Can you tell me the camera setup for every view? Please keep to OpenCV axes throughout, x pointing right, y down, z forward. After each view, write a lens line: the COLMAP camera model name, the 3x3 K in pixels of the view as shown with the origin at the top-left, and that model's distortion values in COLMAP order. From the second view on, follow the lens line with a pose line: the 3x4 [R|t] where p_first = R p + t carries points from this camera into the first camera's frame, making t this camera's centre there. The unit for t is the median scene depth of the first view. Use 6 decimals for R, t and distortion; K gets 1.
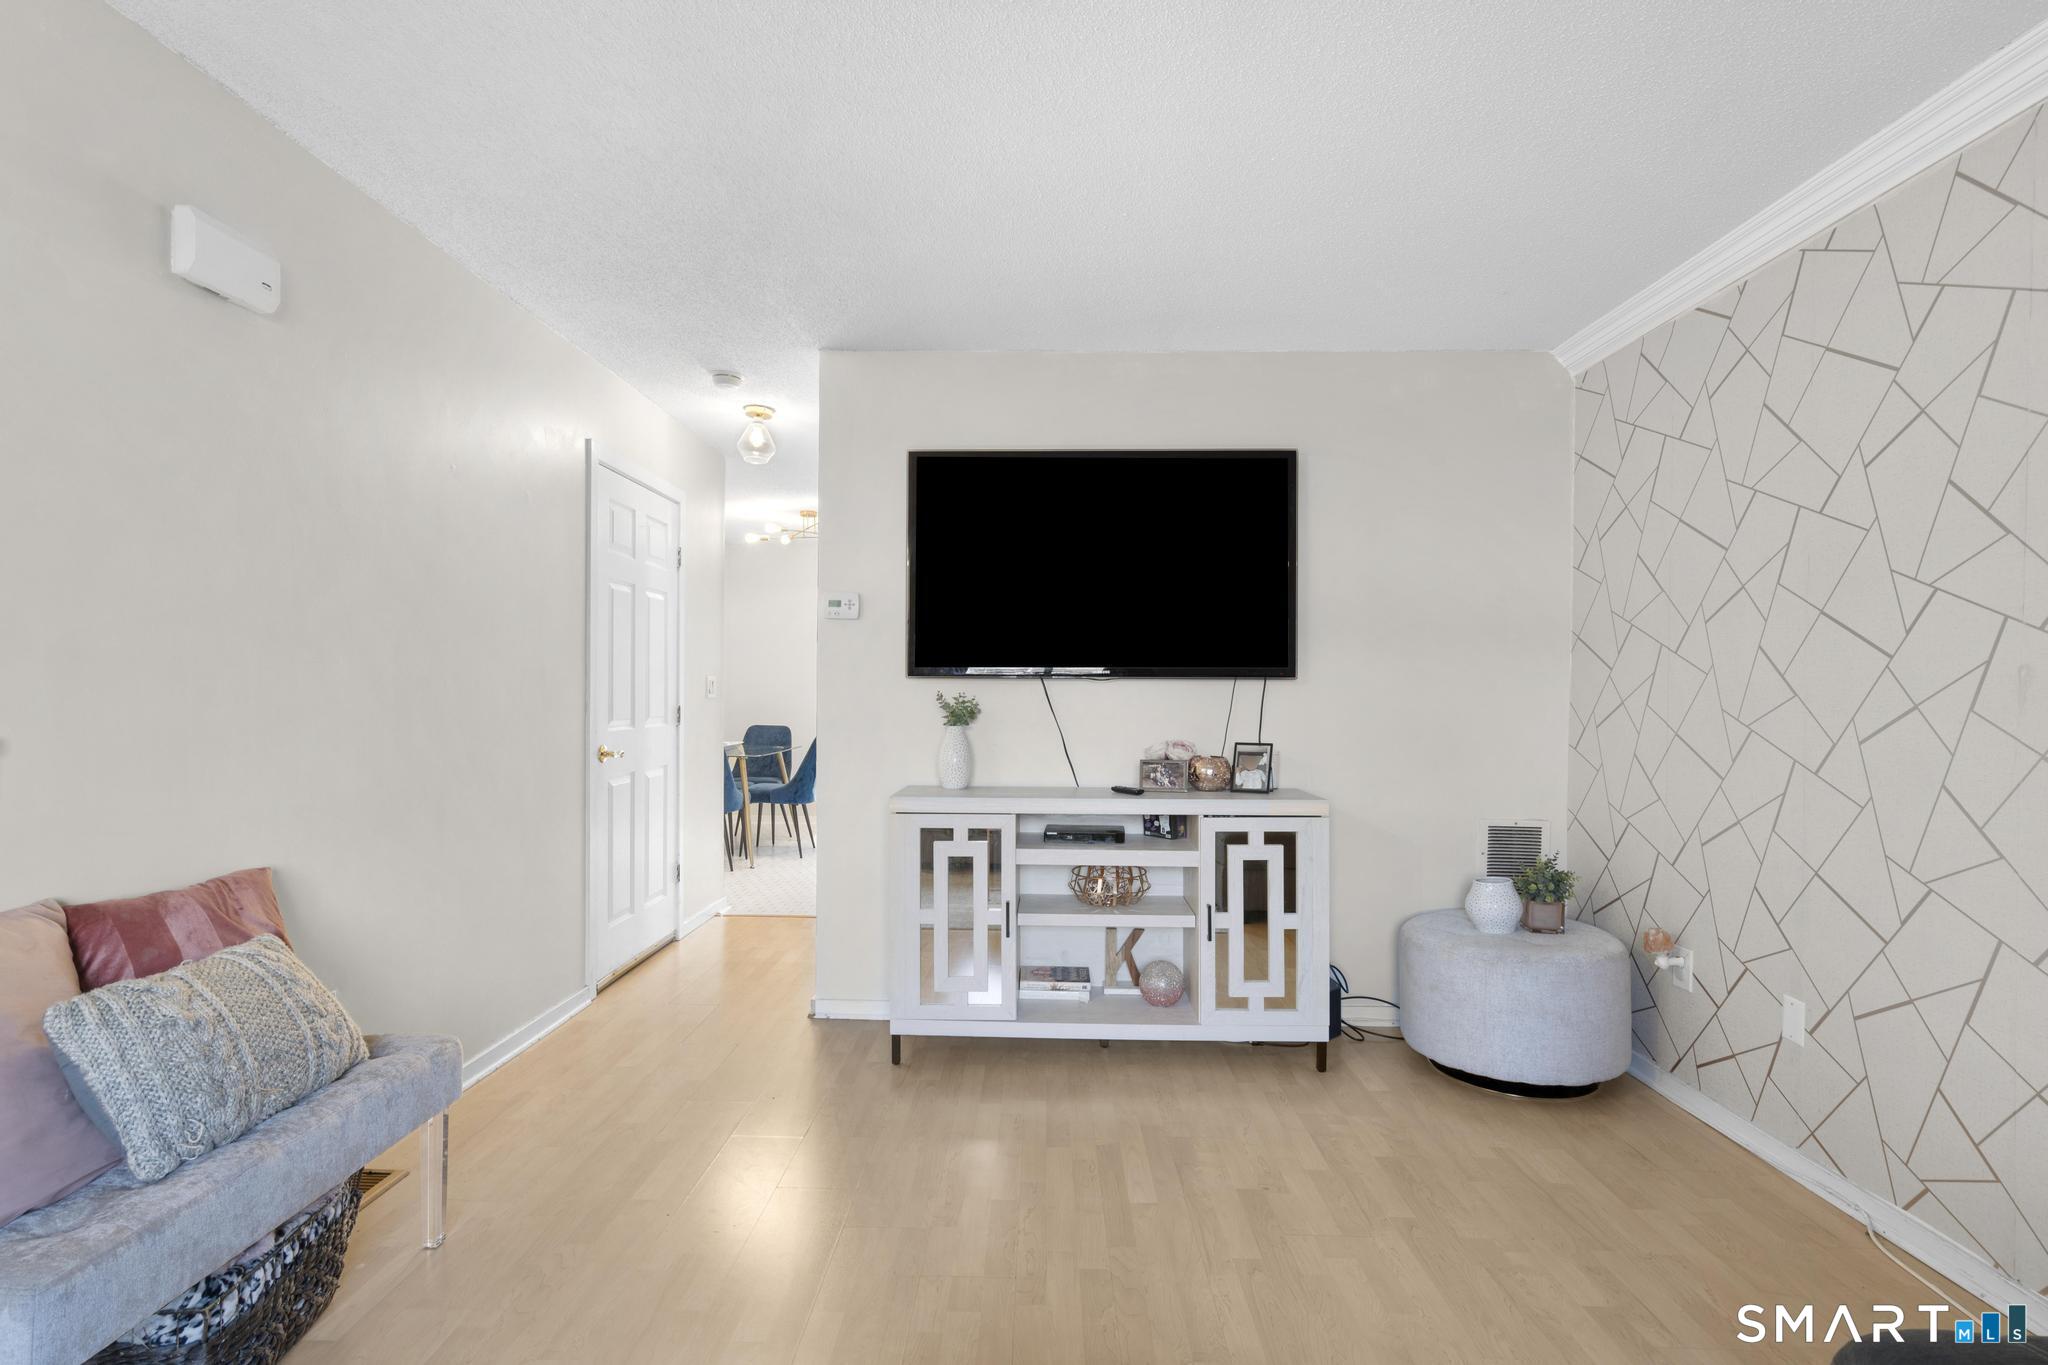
lens RADIAL K [[956.0, 0, 1026.7], [0, 956.0, 674.8], [0, 0, 1]] dist [0.000169, 0.000875]
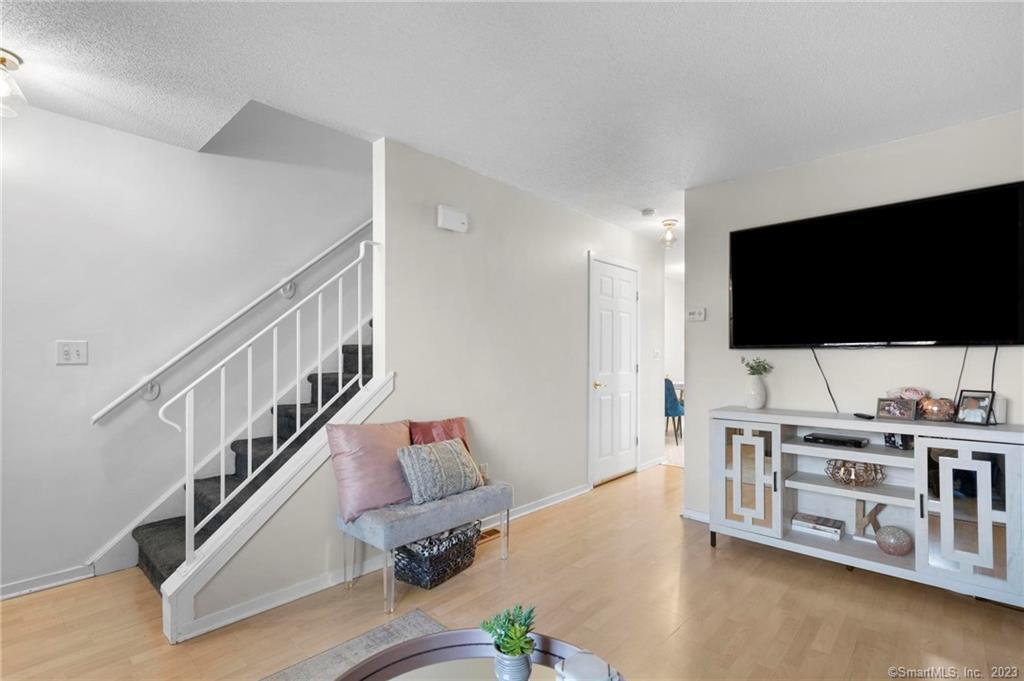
lens RADIAL K [[491.2, 0, 512.0], [0, 491.2, 340.5], [0, 0, 1]] dist [-0.001092, 0.000730]
pose [[0.743490, -0.030330, -0.668059, 0.226392], [0.017884, 0.999515, -0.025475, 0.002016], [0.668508, 0.006993, 0.743672, -0.028317]]
